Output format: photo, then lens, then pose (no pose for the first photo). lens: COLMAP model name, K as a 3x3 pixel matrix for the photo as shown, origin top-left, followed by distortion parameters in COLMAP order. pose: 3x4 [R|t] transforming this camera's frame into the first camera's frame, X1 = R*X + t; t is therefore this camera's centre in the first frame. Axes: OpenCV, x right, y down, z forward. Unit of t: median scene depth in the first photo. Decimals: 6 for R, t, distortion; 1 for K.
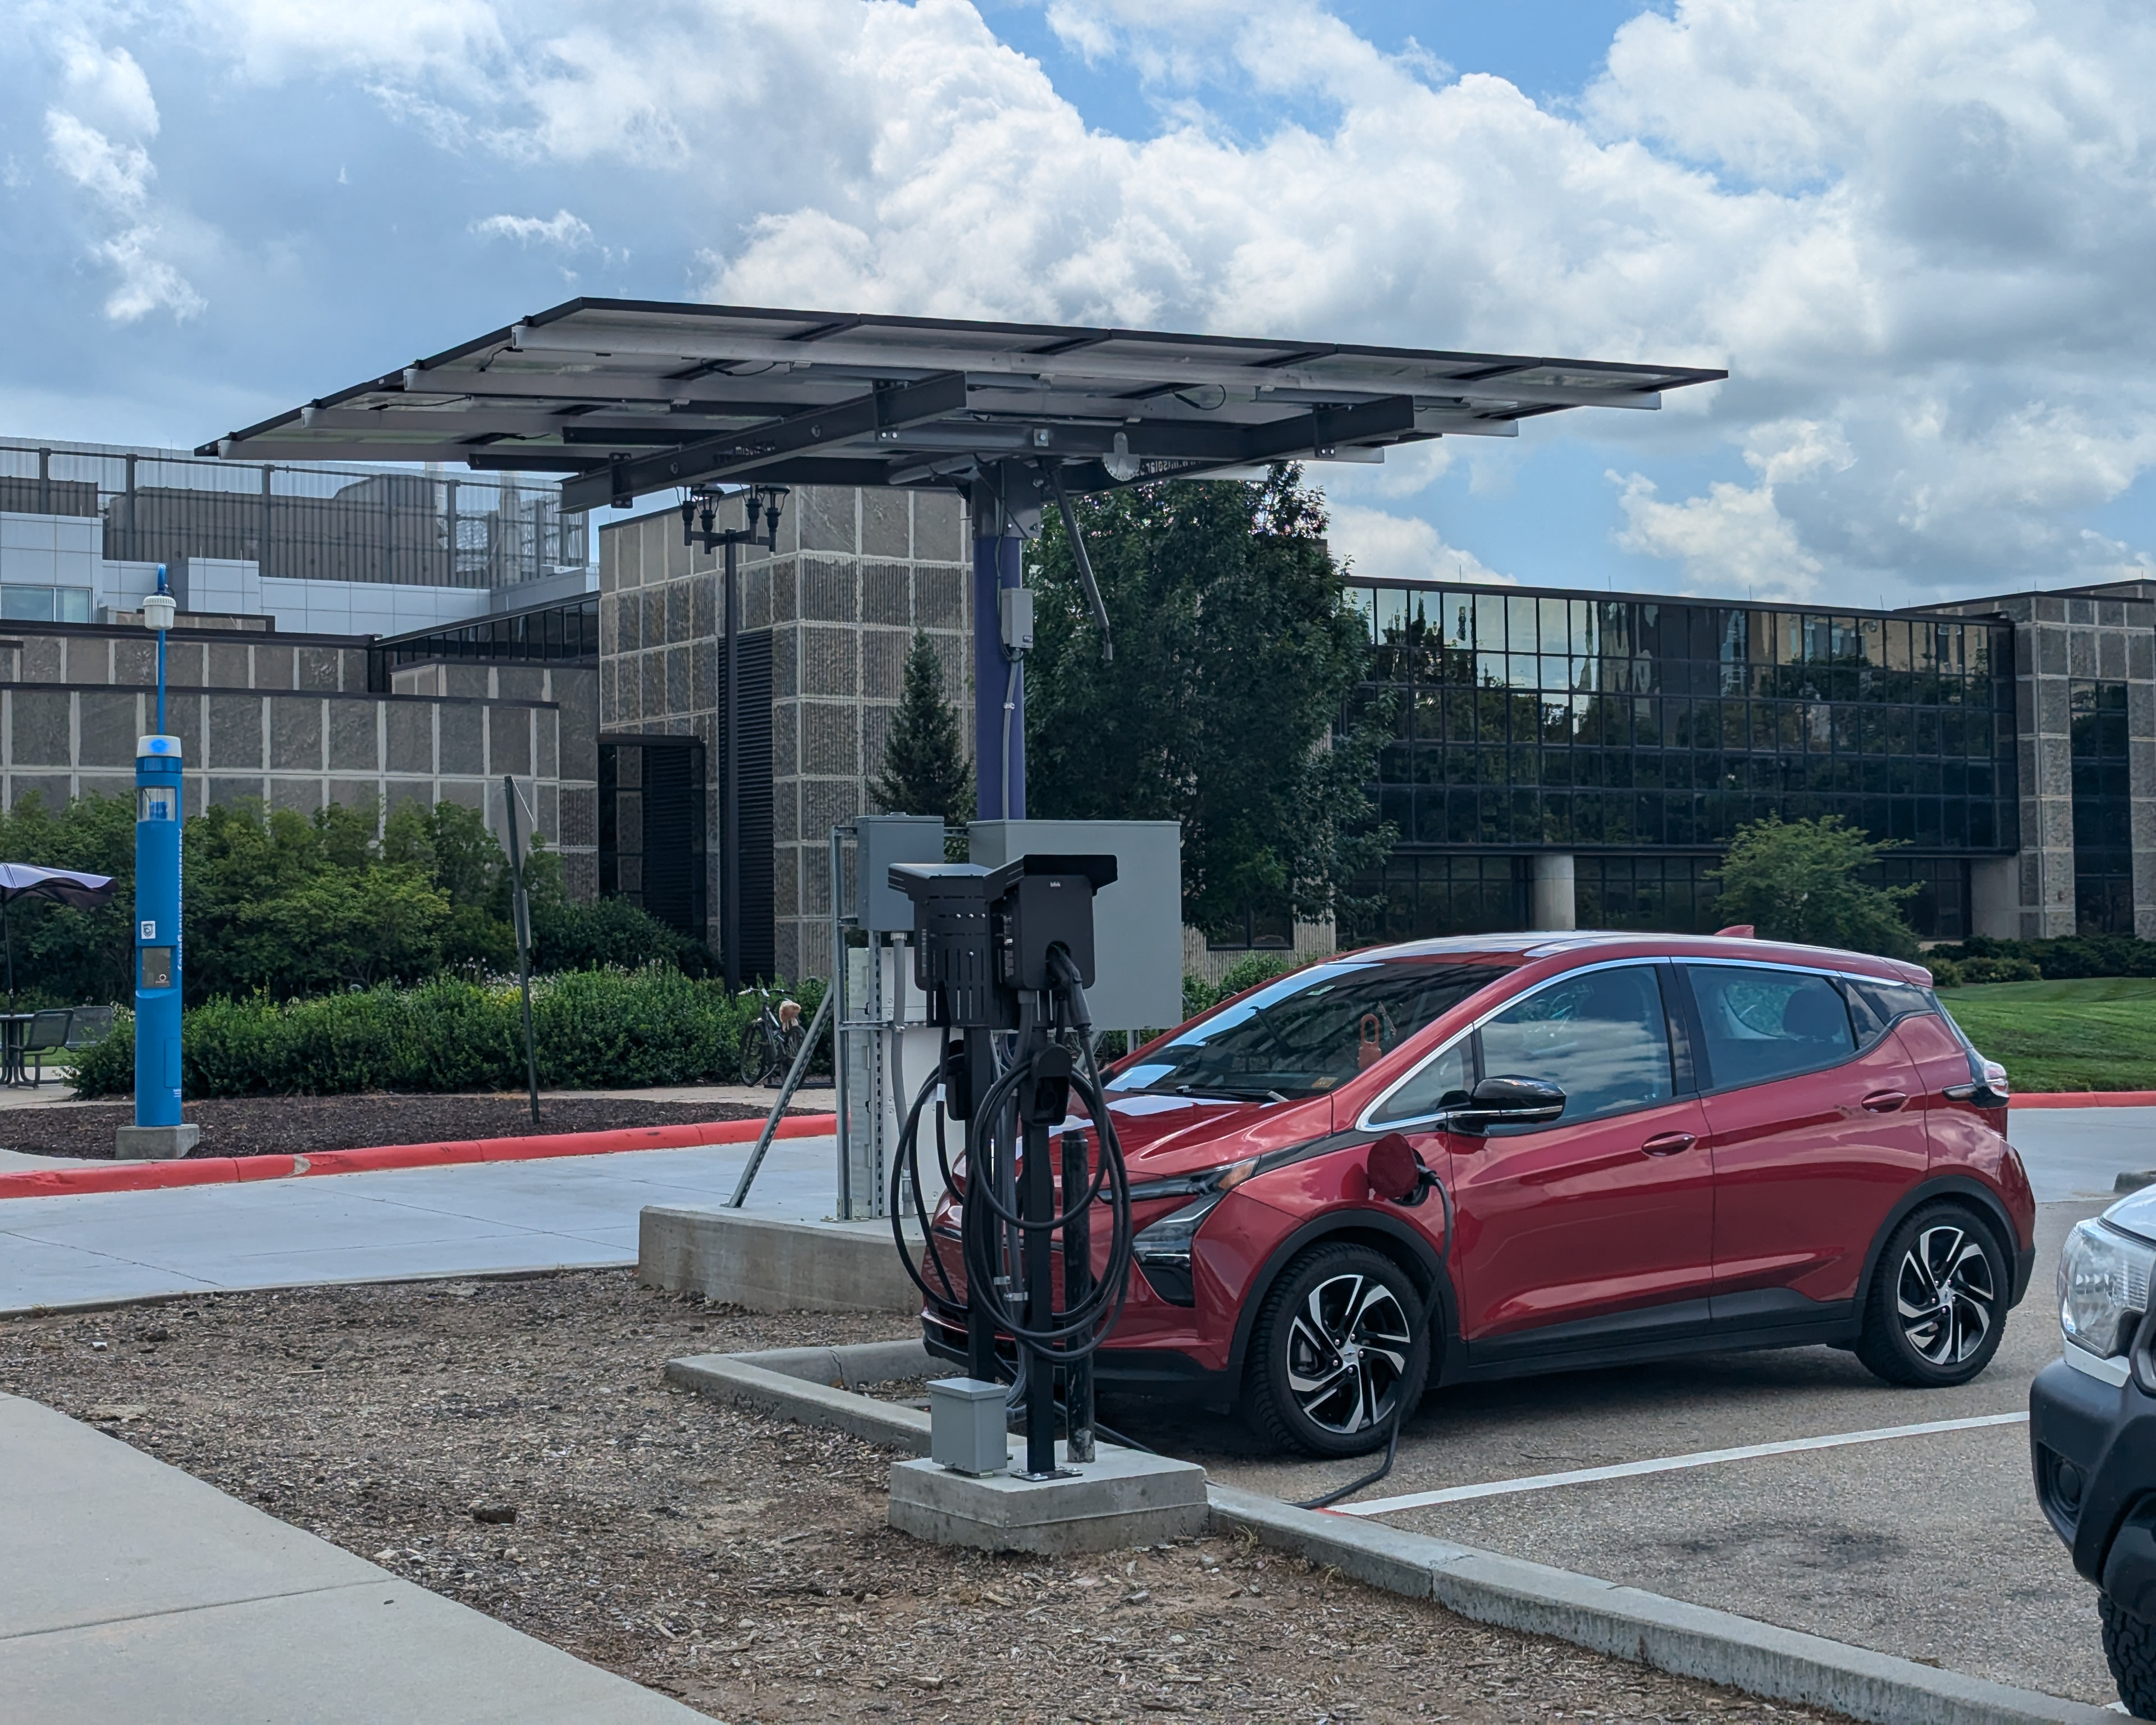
lens RADIAL K [[3295.2, 0, 1078.0], [0, 3295.2, 862.5], [0, 0, 1]] dist [-0.018156, -0.052740]
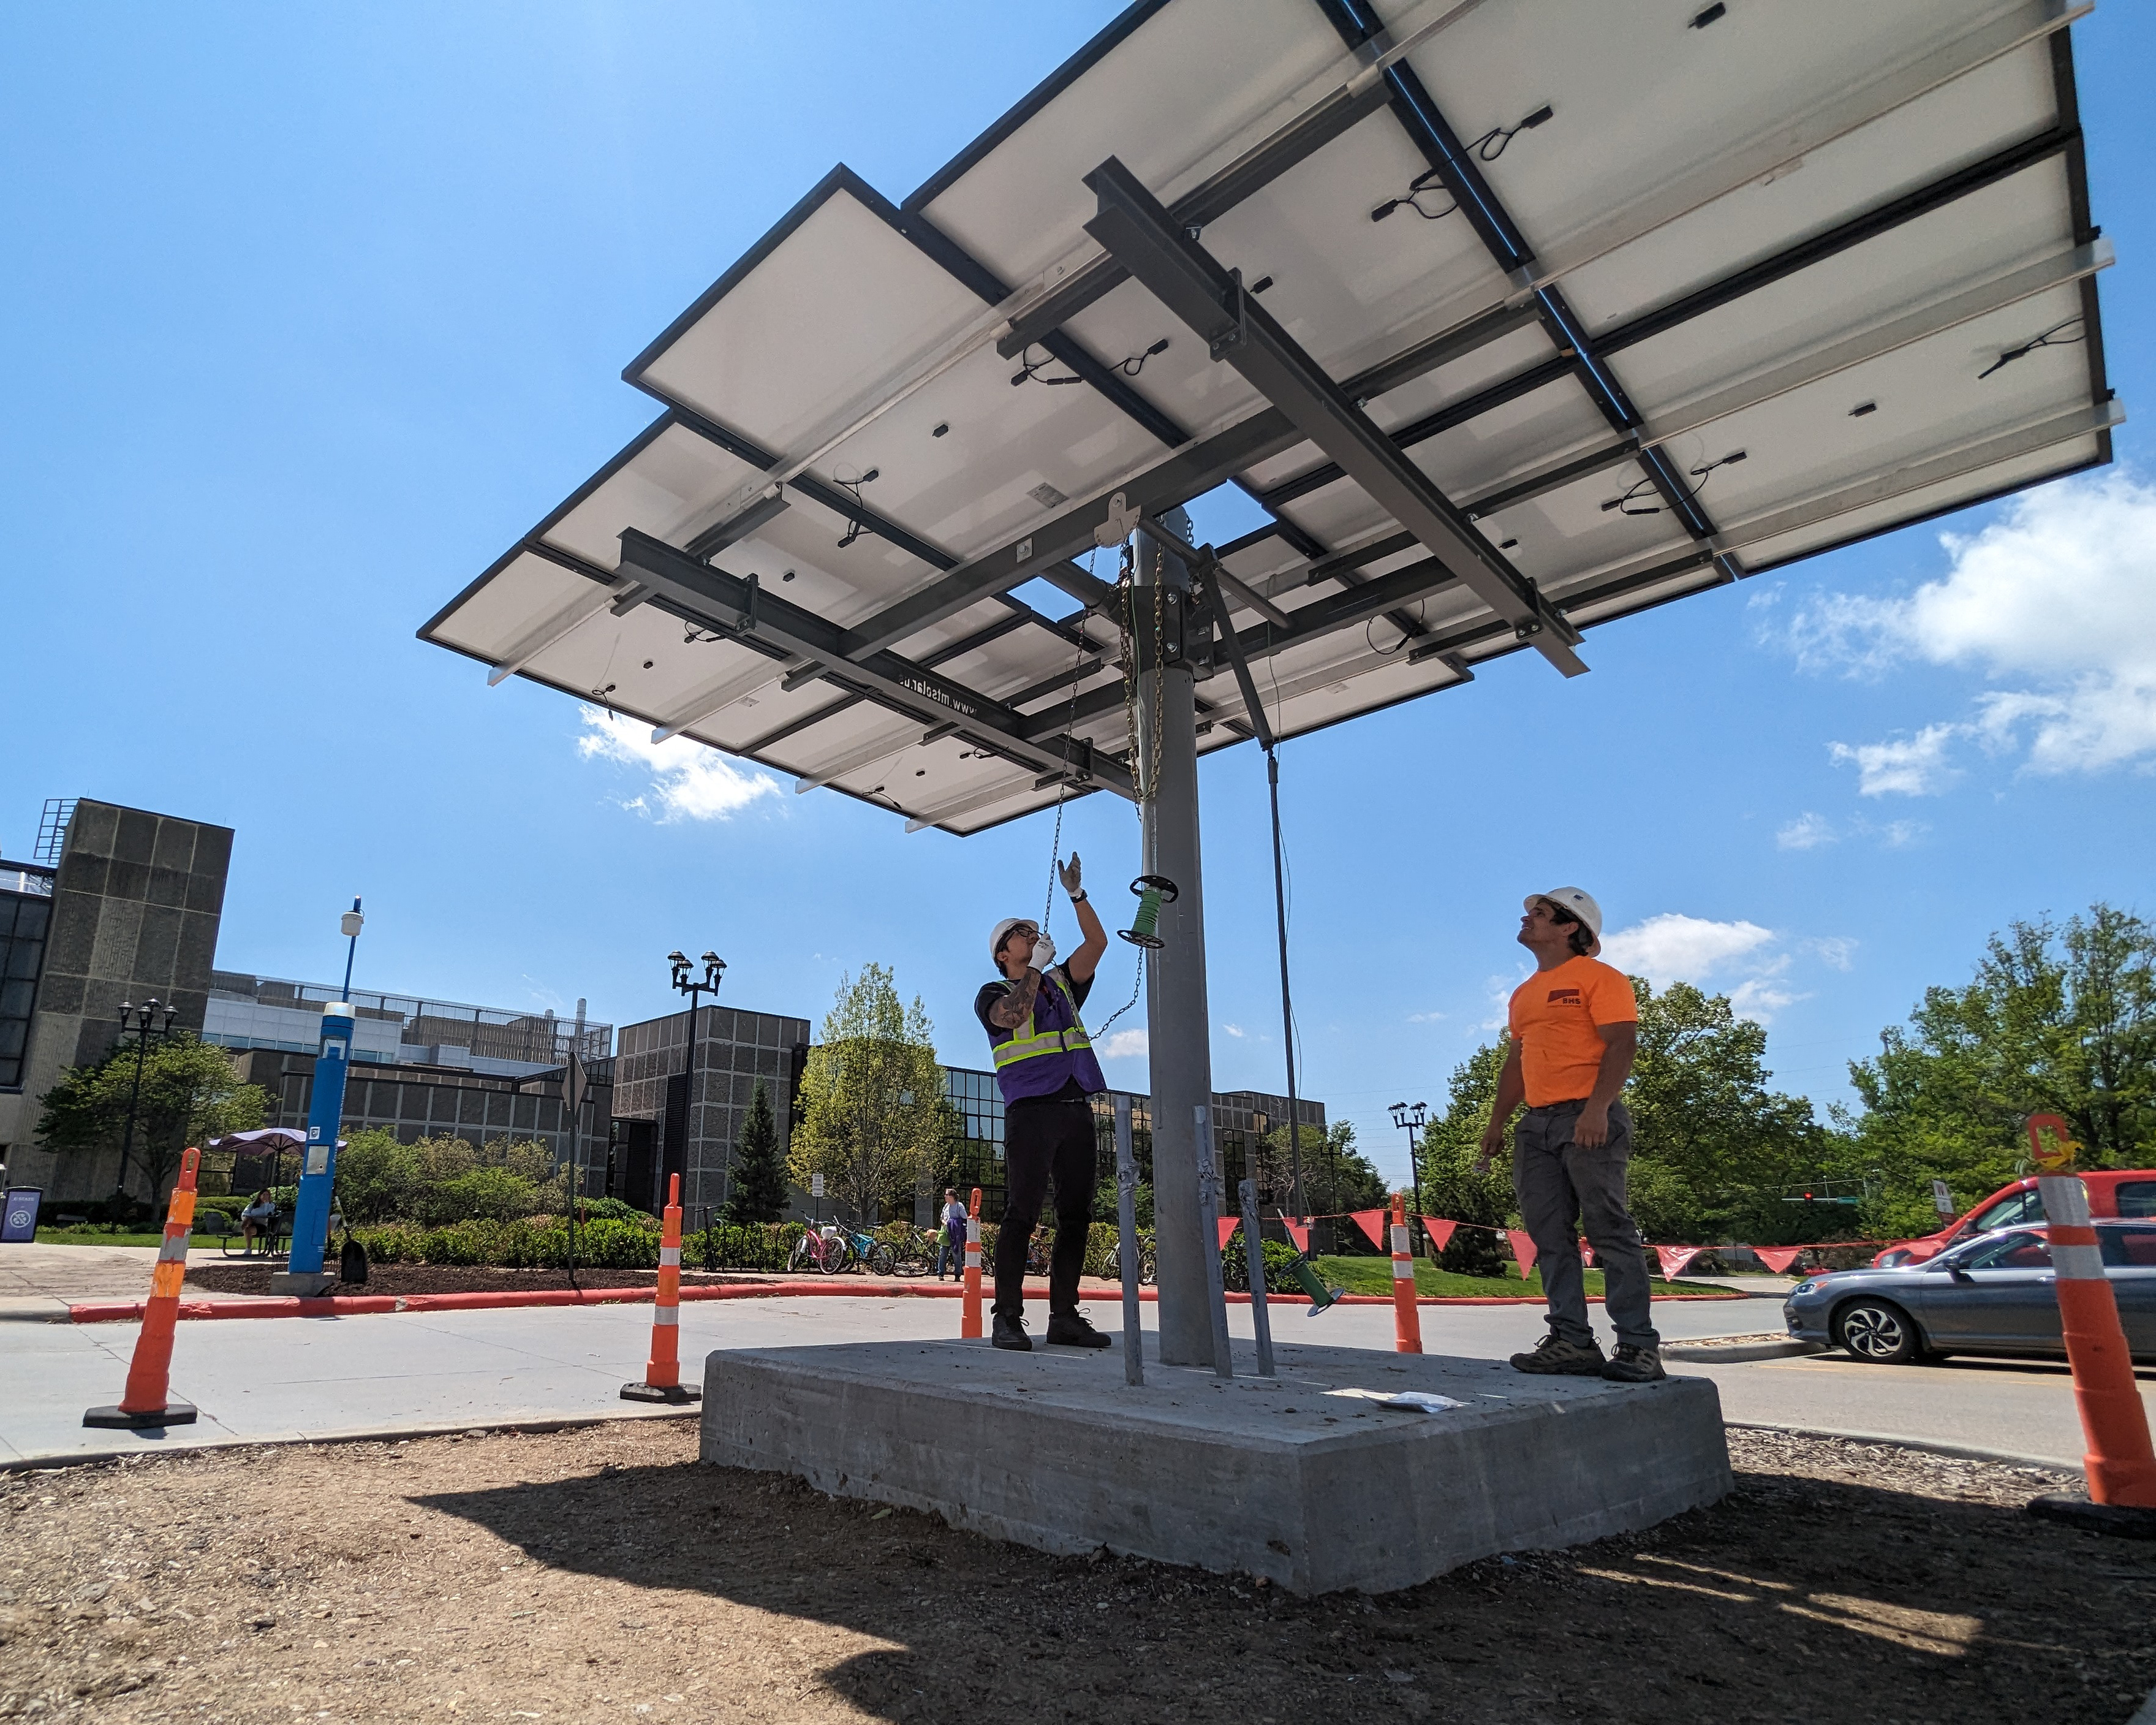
lens RADIAL K [[1304.4, 0, 1078.0], [0, 1304.4, 862.5], [0, 0, 1]] dist [-0.094147, 0.000002]
pose [[0.979831, 0.064123, 0.189261, -0.031418], [-0.015487, 0.968636, -0.248000, 0.018497], [-0.199227, 0.240066, 0.950093, 0.191217]]
